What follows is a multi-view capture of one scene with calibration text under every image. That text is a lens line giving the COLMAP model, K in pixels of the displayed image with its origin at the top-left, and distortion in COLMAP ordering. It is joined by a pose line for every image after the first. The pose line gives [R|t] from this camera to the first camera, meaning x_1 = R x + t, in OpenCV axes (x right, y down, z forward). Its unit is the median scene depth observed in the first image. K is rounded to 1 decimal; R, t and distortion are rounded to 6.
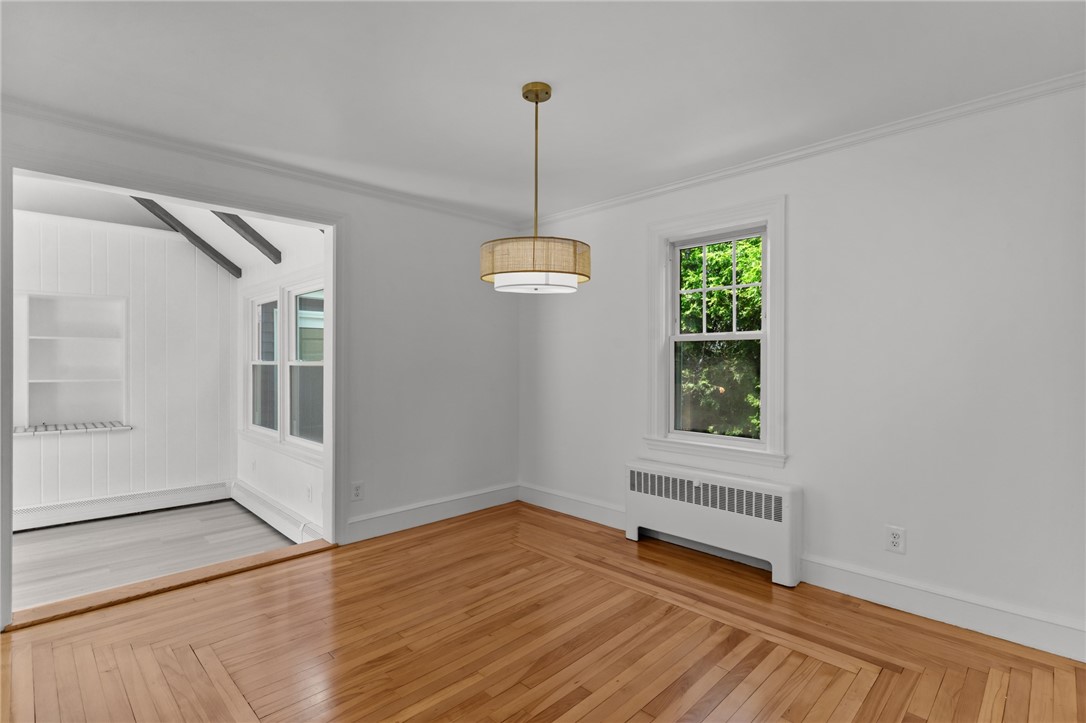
lens RADIAL K [[521.0, 0, 544.2], [0, 521.0, 361.0], [0, 0, 1]] dist [0.006211, -0.002323]
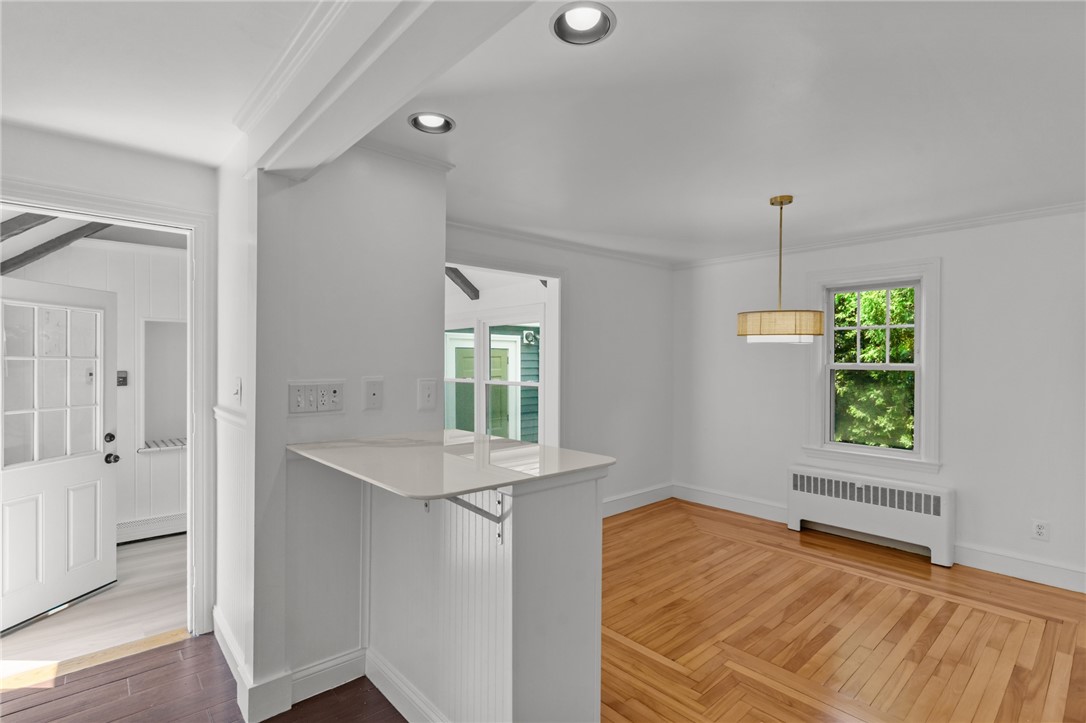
lens RADIAL K [[521.0, 0, 545.3], [0, 521.0, 365.3], [0, 0, 1]] dist [0.006211, -0.002323]
pose [[0.998517, 0.001102, -0.054424, -0.431652], [-0.000685, 0.999970, 0.007671, -0.068083], [0.054431, -0.007623, 0.998488, -0.319673]]
